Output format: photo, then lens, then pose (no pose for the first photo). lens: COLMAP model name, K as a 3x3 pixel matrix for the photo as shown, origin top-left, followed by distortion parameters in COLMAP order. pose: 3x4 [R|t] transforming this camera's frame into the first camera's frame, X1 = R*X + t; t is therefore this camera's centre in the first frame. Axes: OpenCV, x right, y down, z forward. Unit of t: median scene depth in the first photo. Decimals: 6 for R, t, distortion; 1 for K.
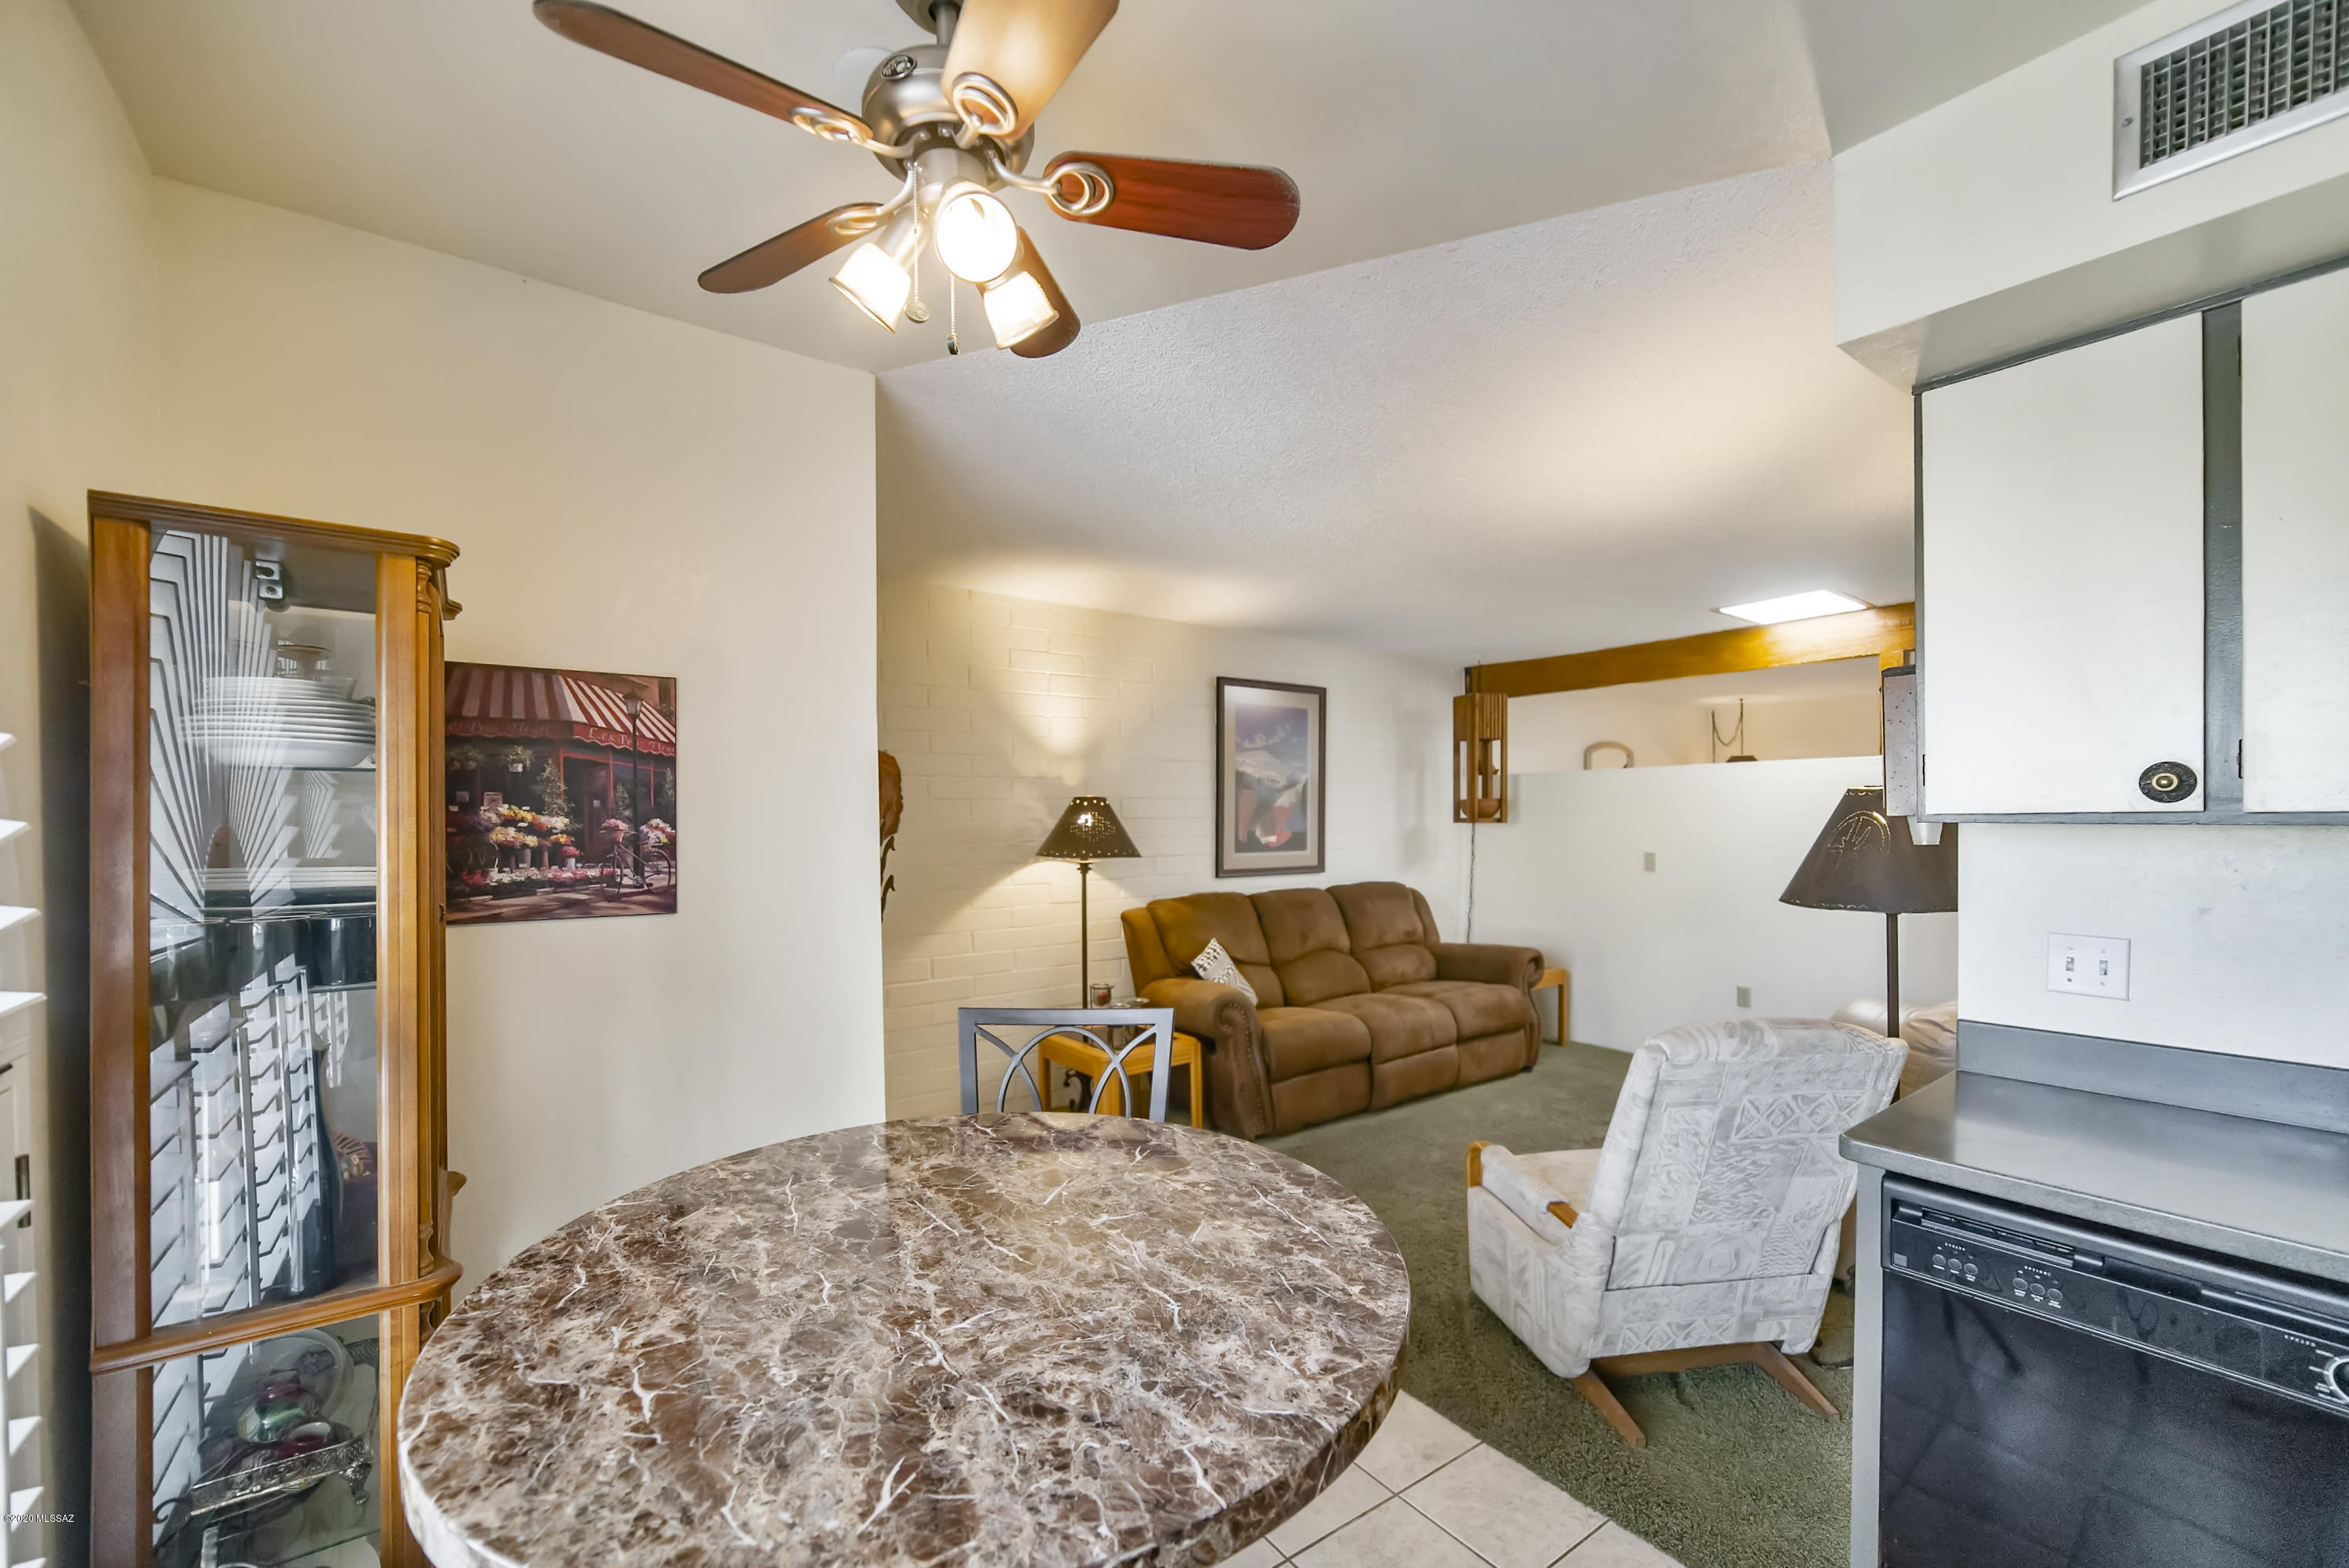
lens RADIAL K [[927.3, 0, 1180.3], [0, 927.3, 815.4], [0, 0, 1]] dist [-0.011131, 0.000681]
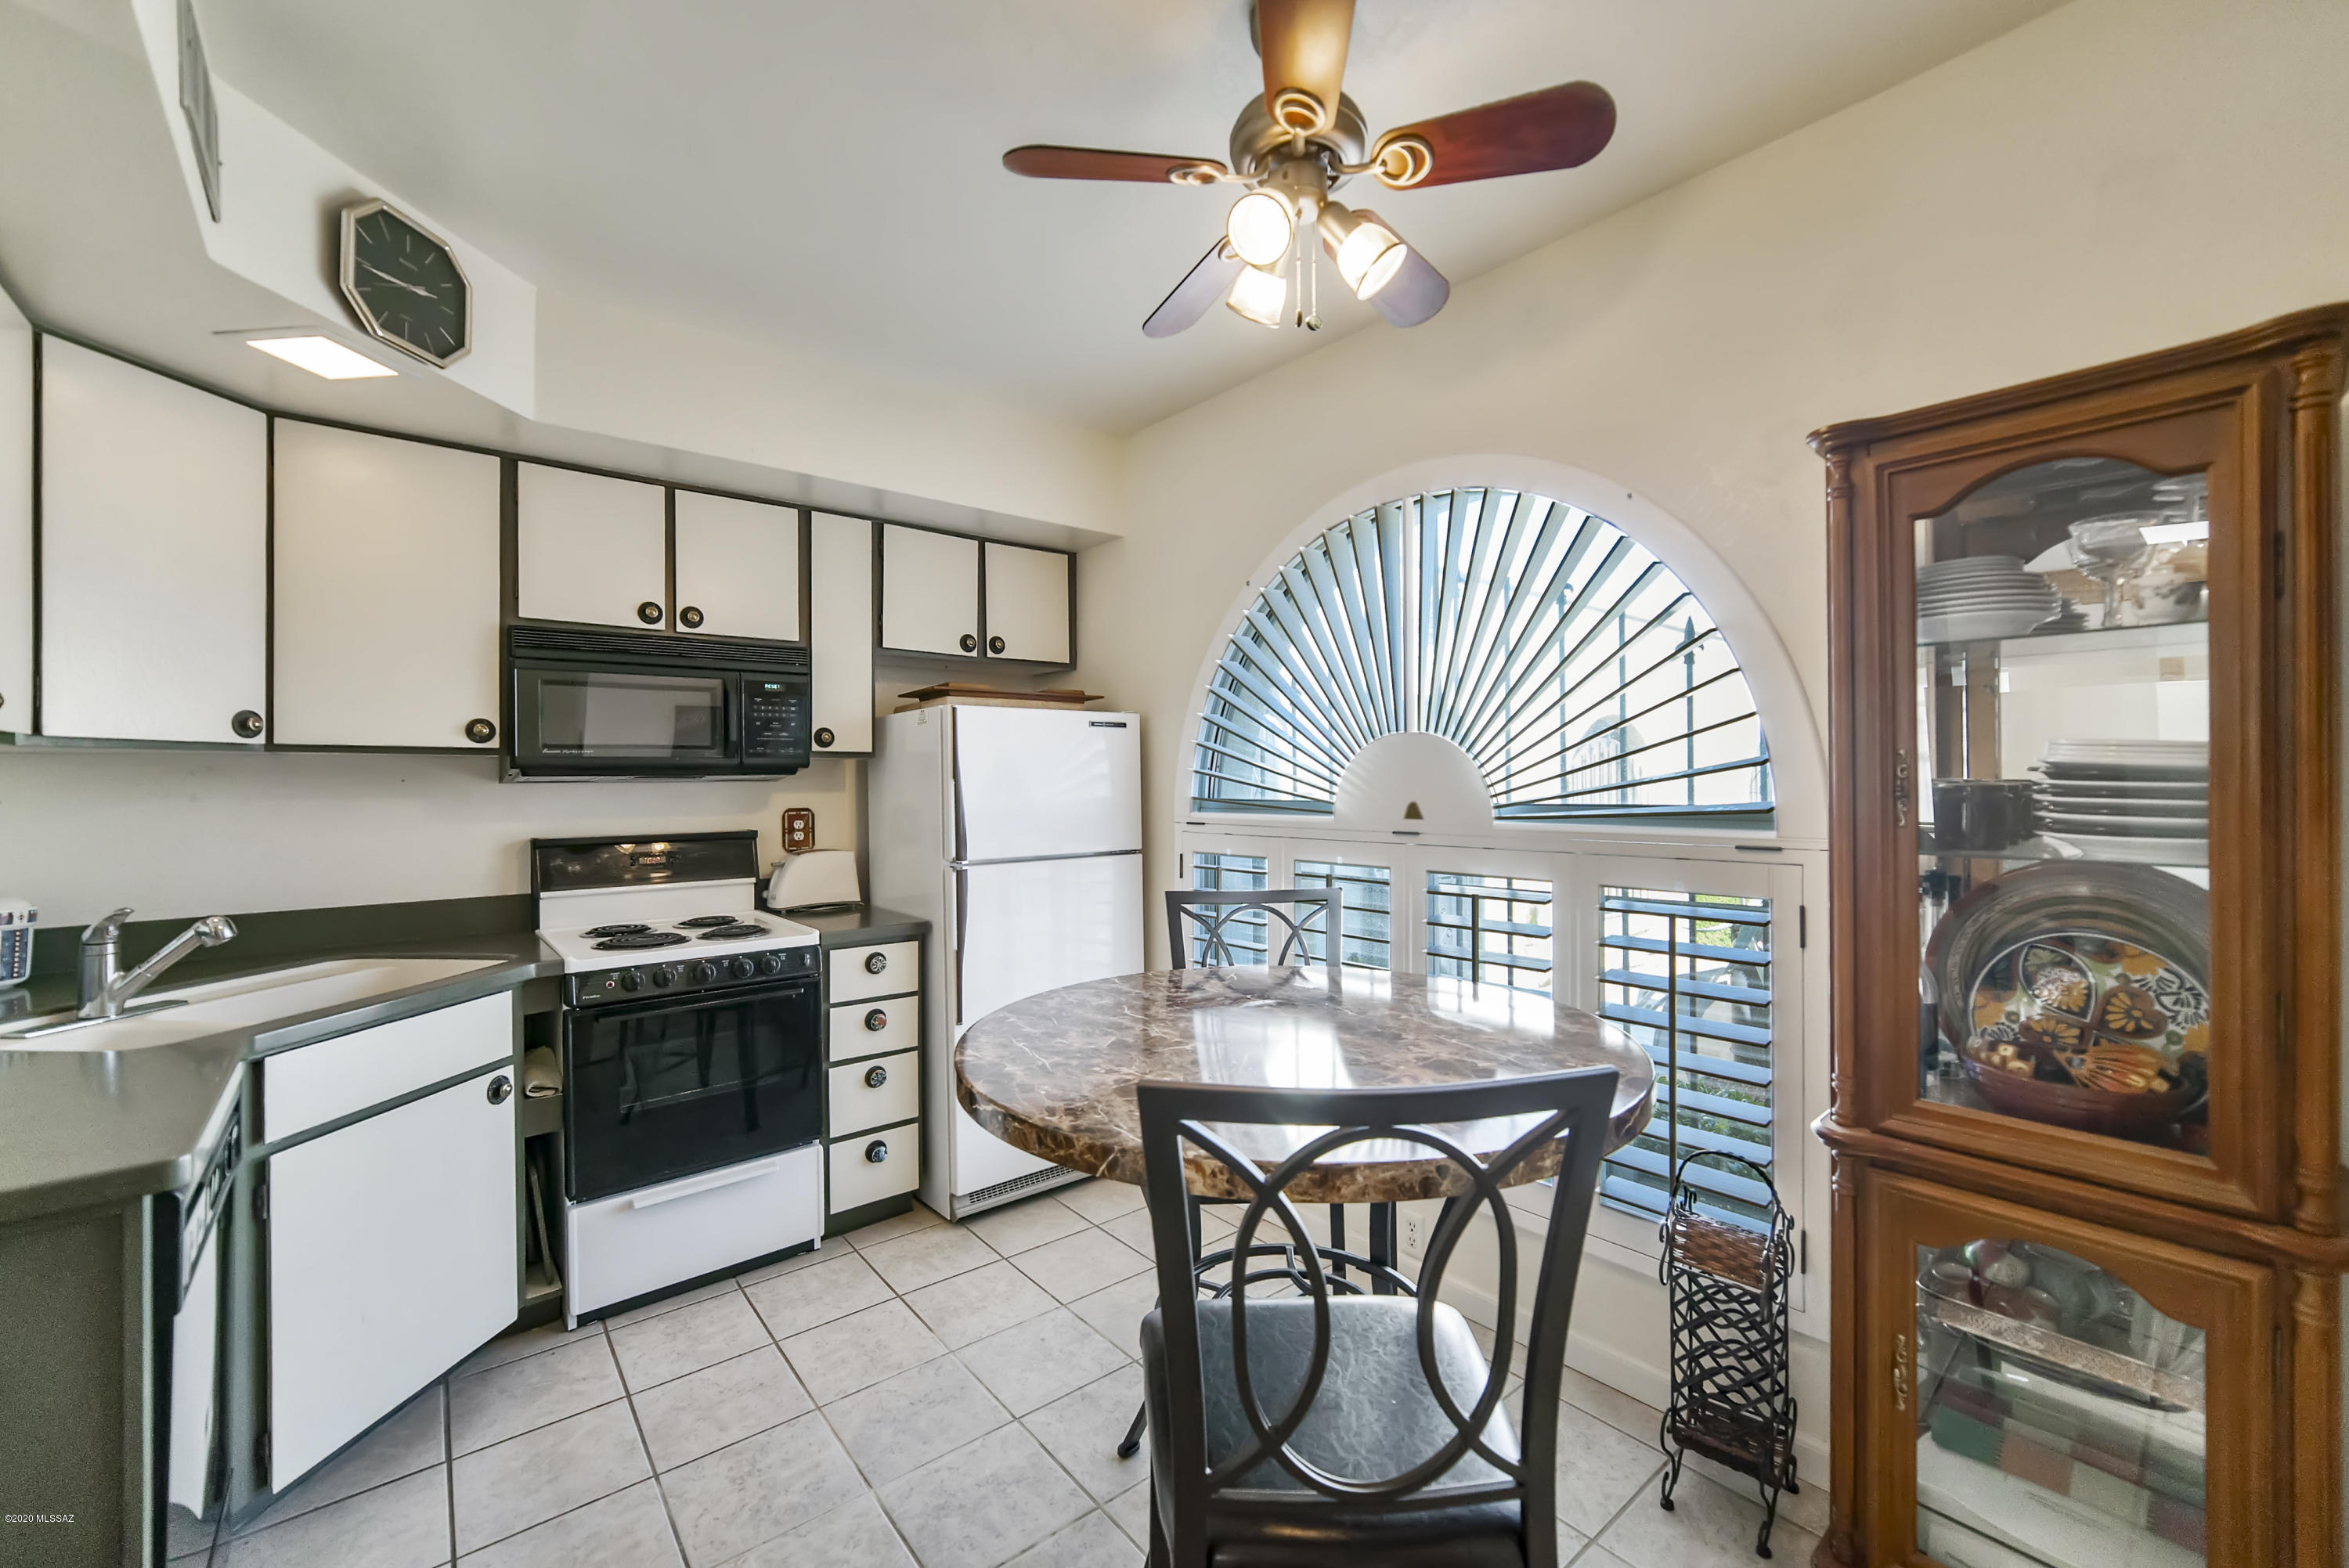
lens RADIAL K [[953.1, 0, 1185.2], [0, 953.1, 778.5], [0, 0, 1]] dist [-0.006743, 0.002618]
pose [[-0.997516, 0.018079, -0.068074, -0.000839], [0.017993, 0.999836, 0.001884, 0.055303], [0.068097, 0.000654, -0.997678, 1.331057]]
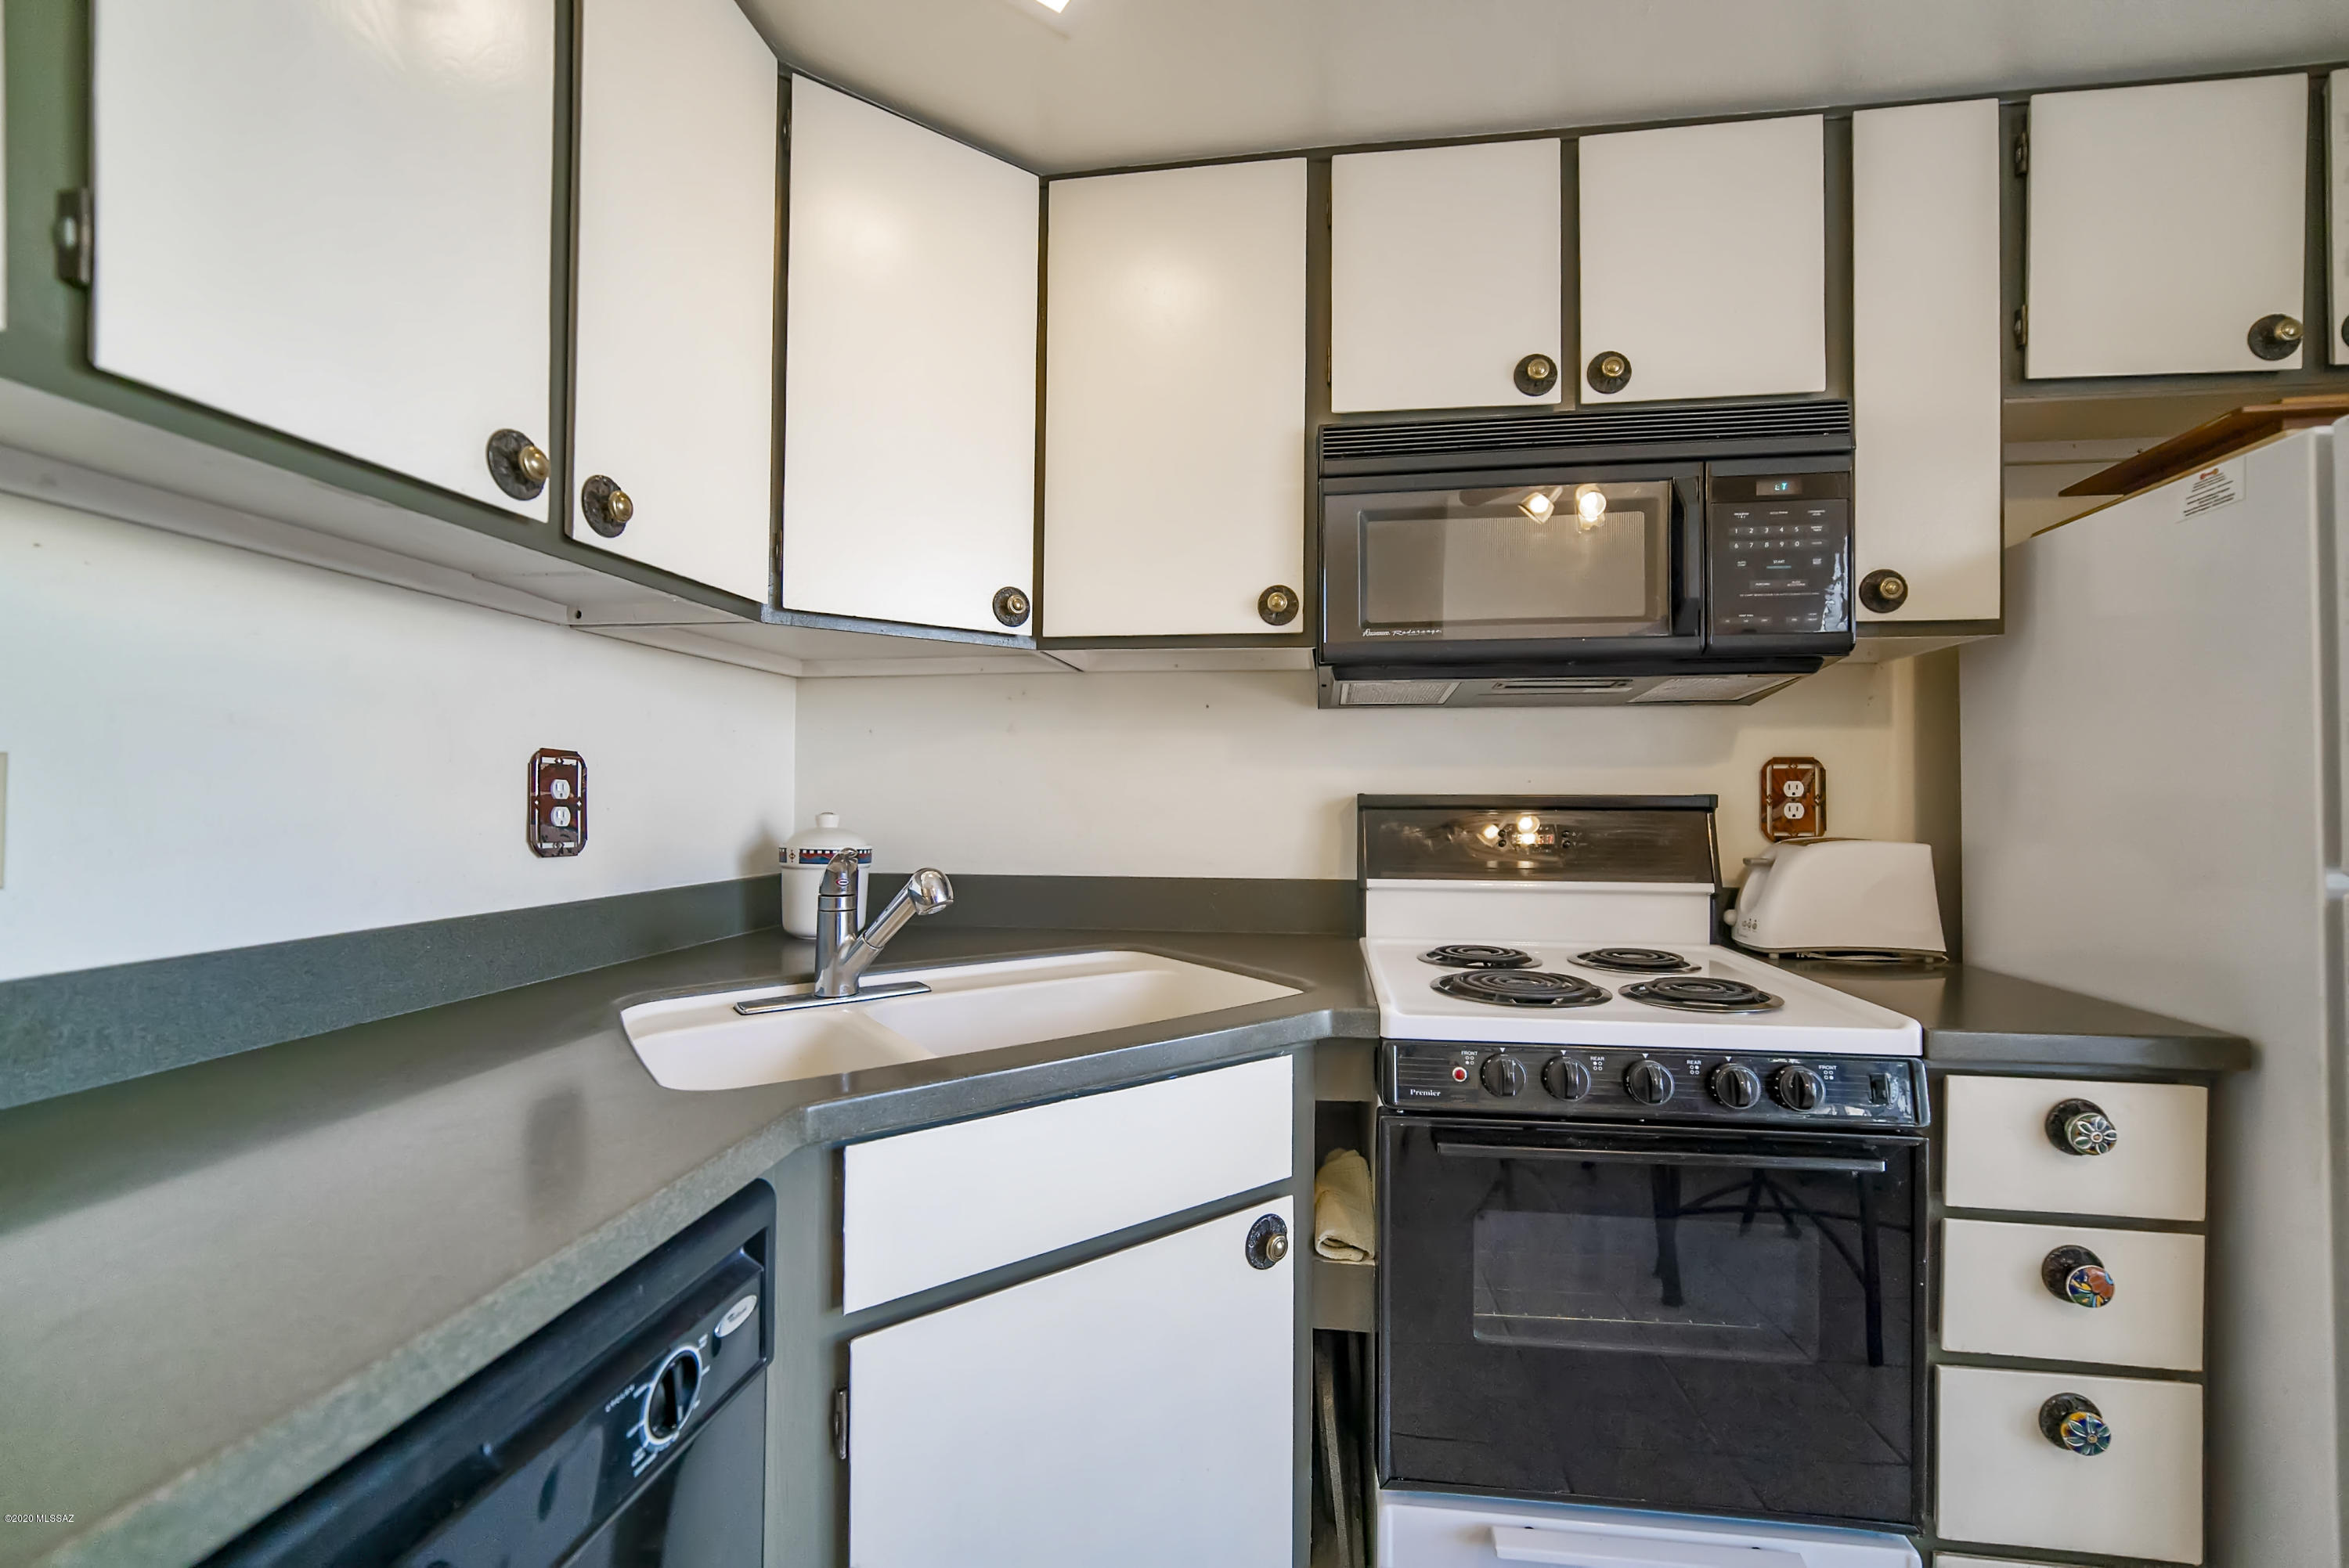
lens RADIAL K [[953.1, 0, 1187.8], [0, 953.1, 796.1], [0, 0, 1]] dist [-0.006743, 0.002618]
pose [[-0.716782, 0.008786, 0.697242, 0.340280], [0.004968, 0.999960, -0.007493, 0.133963], [-0.697280, -0.001906, -0.716797, 0.651501]]
